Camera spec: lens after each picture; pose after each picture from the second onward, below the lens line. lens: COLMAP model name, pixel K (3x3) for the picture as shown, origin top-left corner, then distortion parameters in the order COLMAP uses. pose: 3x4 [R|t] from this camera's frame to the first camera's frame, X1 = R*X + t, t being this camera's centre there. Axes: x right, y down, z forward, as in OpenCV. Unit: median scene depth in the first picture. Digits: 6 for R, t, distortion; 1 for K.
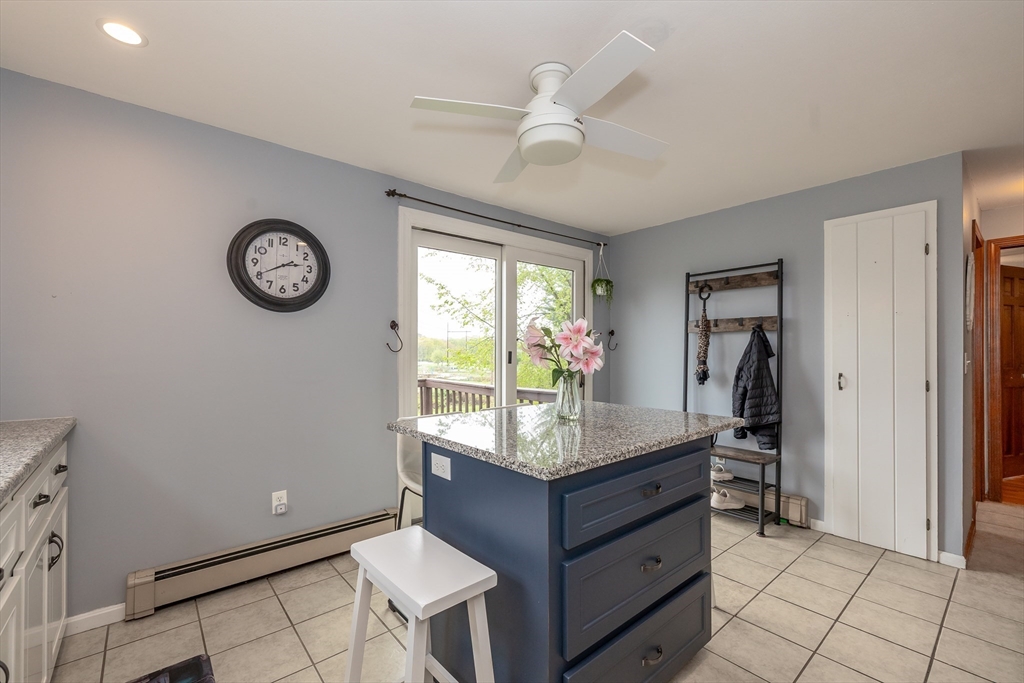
lens RADIAL K [[435.0, 0, 517.6], [0, 435.0, 351.6], [0, 0, 1]] dist [-0.001303, 0.001425]
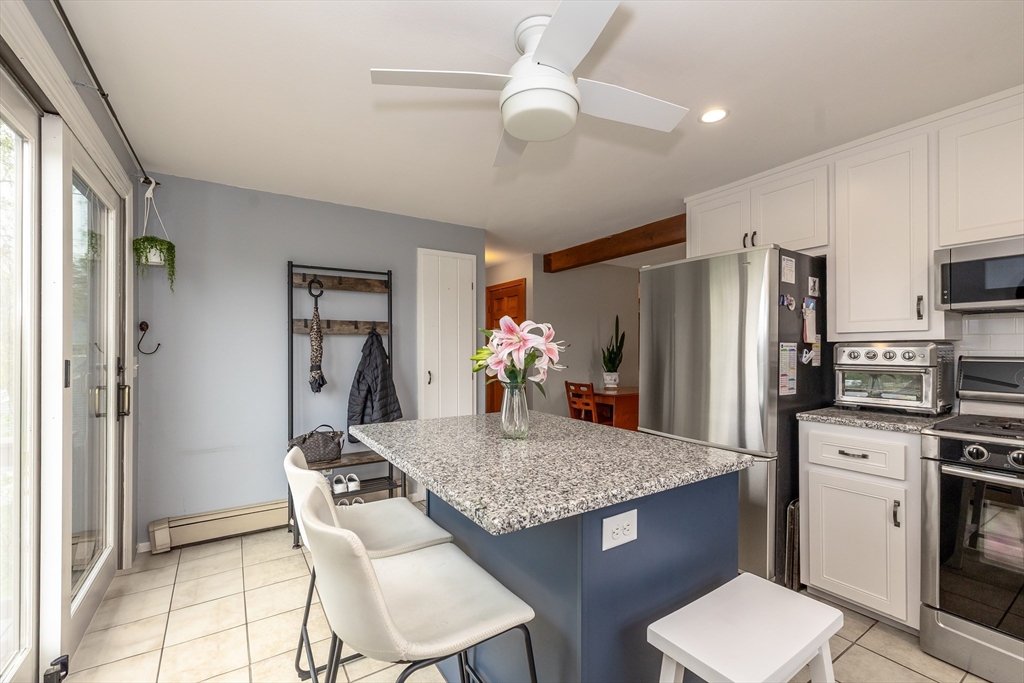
lens RADIAL K [[435.0, 0, 513.2], [0, 435.0, 345.1], [0, 0, 1]] dist [-0.001303, 0.001425]
pose [[0.139357, 0.009181, 0.990200, -0.412090], [0.003709, 0.999945, -0.009794, -0.010808], [-0.990235, 0.005038, 0.139316, 0.497713]]
